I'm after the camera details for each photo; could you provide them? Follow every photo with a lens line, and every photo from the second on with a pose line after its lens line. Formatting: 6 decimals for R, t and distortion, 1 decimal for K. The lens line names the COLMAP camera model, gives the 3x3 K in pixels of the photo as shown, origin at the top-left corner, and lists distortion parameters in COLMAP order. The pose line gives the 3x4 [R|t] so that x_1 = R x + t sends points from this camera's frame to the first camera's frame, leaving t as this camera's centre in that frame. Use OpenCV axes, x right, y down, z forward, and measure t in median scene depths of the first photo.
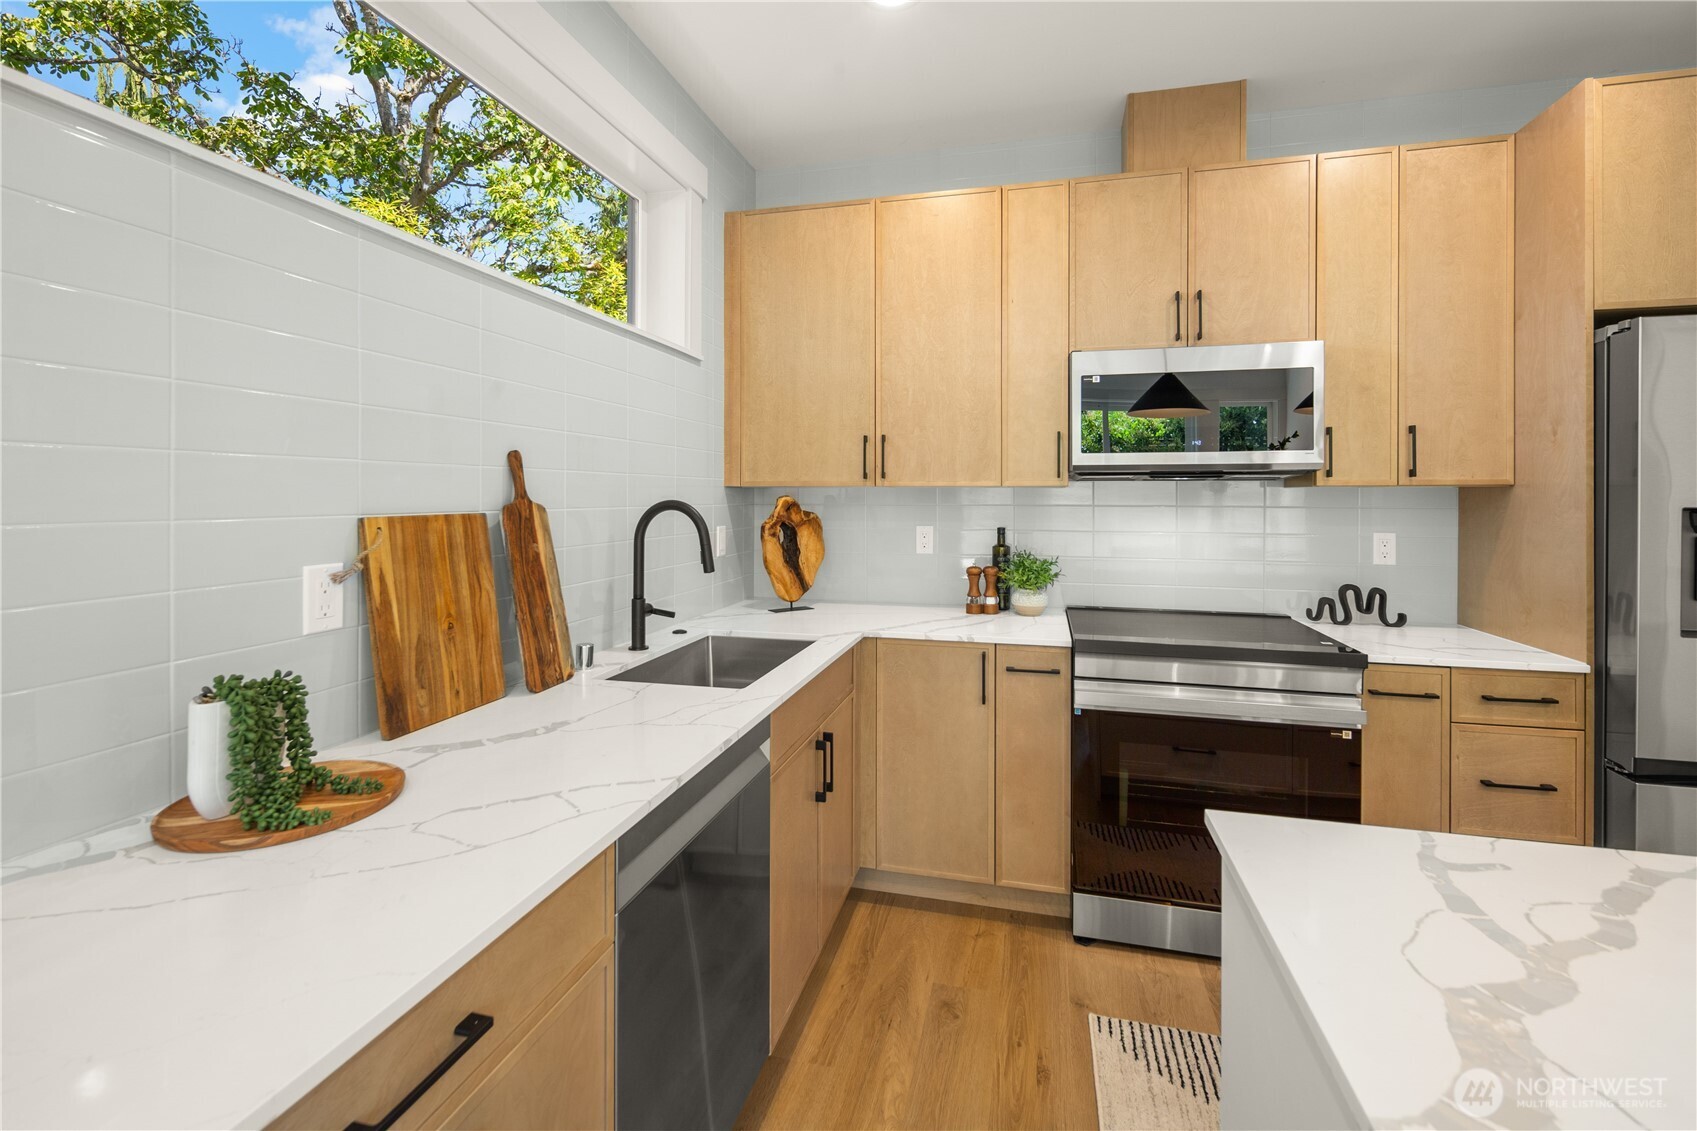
lens RADIAL K [[741.8, 0, 853.1], [0, 741.8, 497.1], [0, 0, 1]] dist [0.001250, 0.000285]
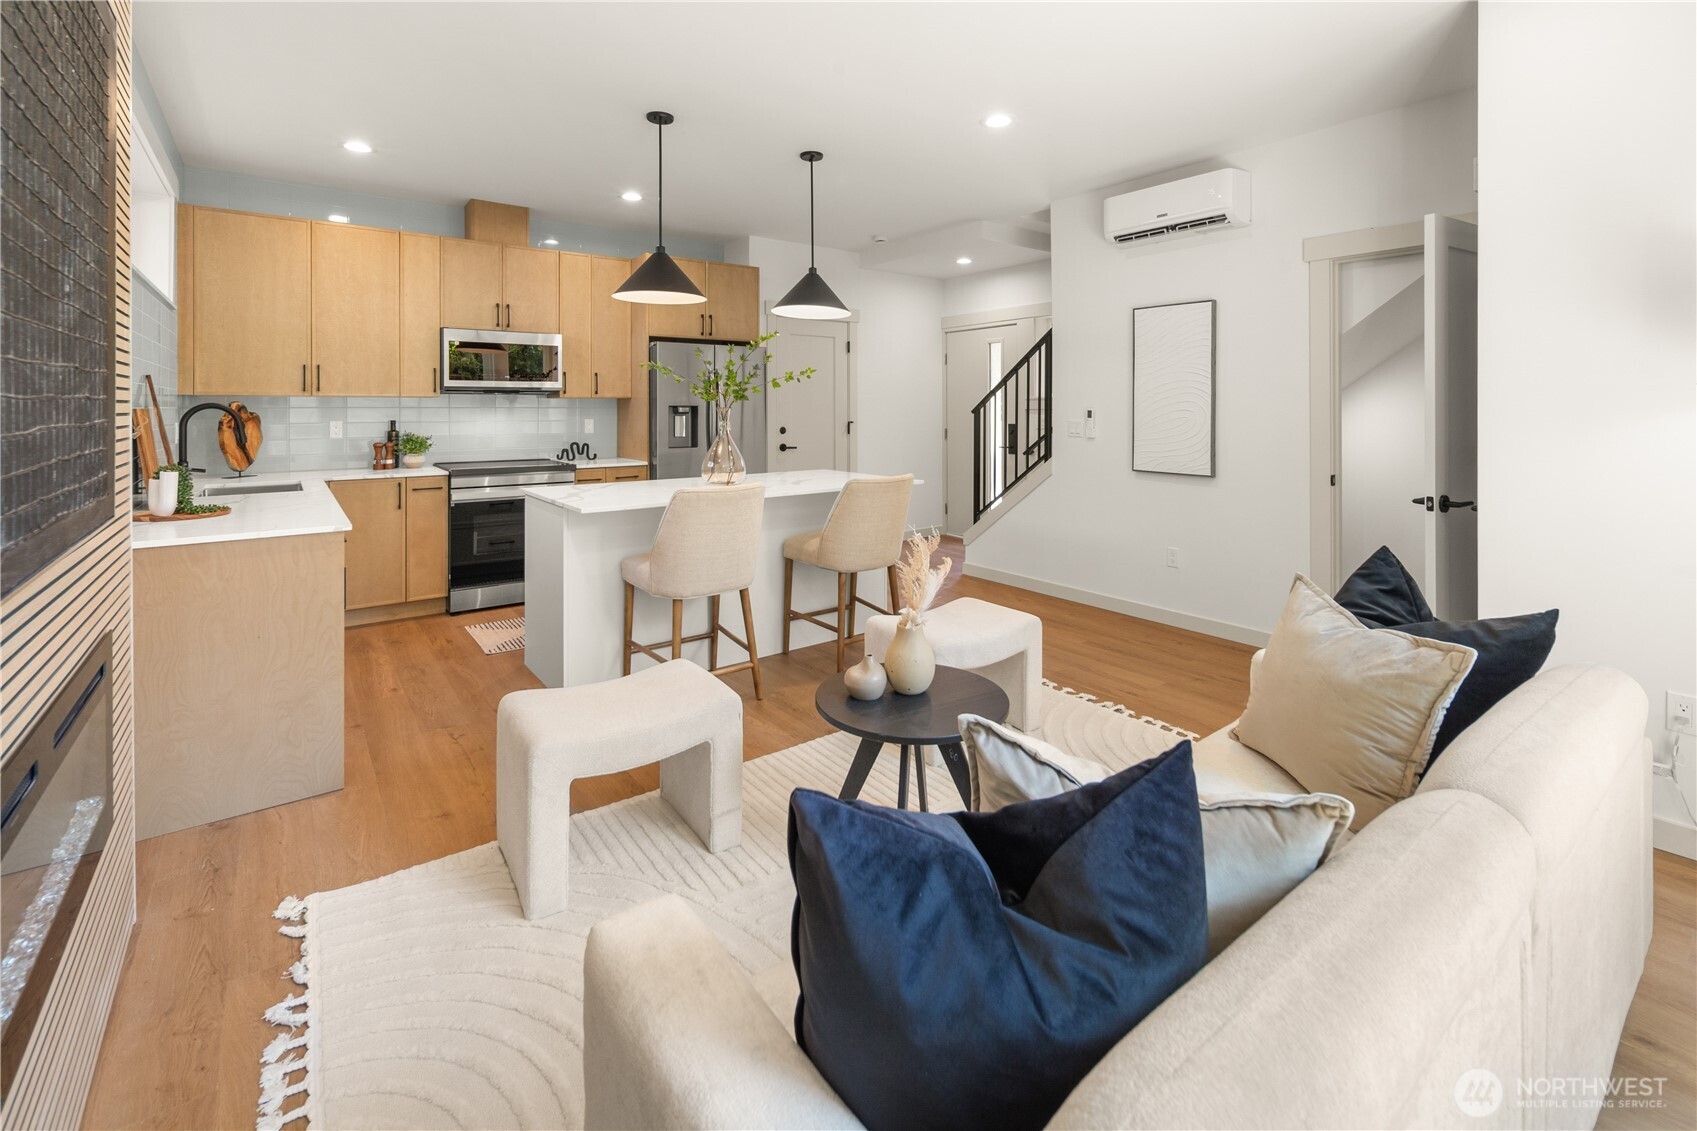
lens RADIAL K [[742.5, 0, 855.1], [0, 742.5, 405.6], [0, 0, 1]] dist [0.002394, 0.000254]
pose [[0.617061, -0.000742, 0.786915, -0.589131], [0.003944, 0.999990, -0.002150, 0.017332], [-0.786905, 0.004430, 0.617058, -1.082497]]
